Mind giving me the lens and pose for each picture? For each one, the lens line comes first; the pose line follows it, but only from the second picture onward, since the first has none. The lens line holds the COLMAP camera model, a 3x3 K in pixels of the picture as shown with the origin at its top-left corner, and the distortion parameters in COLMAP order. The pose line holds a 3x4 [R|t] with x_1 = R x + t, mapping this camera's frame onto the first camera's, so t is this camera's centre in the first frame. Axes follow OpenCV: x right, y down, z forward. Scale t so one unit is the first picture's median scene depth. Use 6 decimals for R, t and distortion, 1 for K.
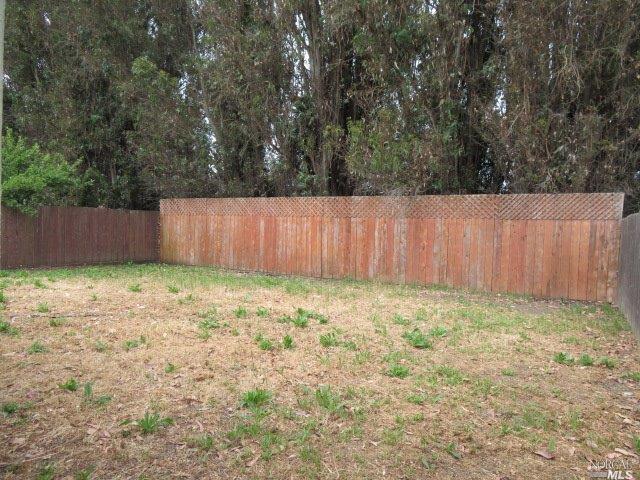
lens RADIAL K [[458.5, 0, 321.0], [0, 458.5, 239.6], [0, 0, 1]] dist [-0.014702, 0.006673]
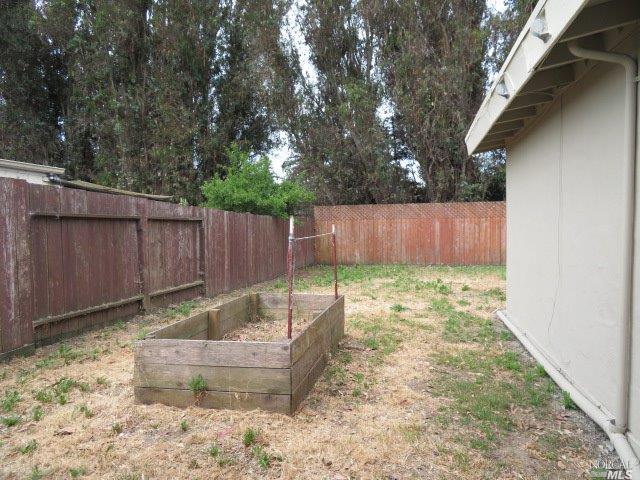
lens RADIAL K [[458.5, 0, 316.5], [0, 458.5, 241.6], [0, 0, 1]] dist [-0.014702, 0.006673]
pose [[0.950297, -0.051261, 0.307097, -0.857916], [0.050046, 0.998677, 0.011835, -0.022115], [-0.307297, 0.004122, 0.951605, -0.054821]]
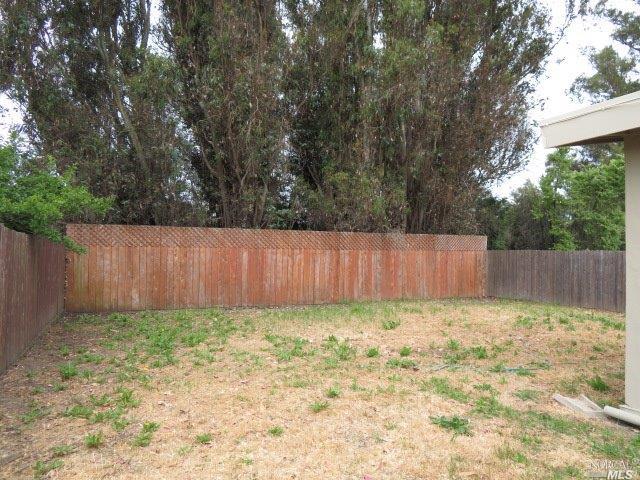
lens RADIAL K [[458.5, 0, 319.9], [0, 458.5, 238.9], [0, 0, 1]] dist [-0.014702, 0.006673]
pose [[0.591739, 0.008026, 0.806090, -0.867061], [0.031297, 0.998968, -0.032921, -0.036398], [-0.805522, 0.044709, 0.590877, 0.321451]]
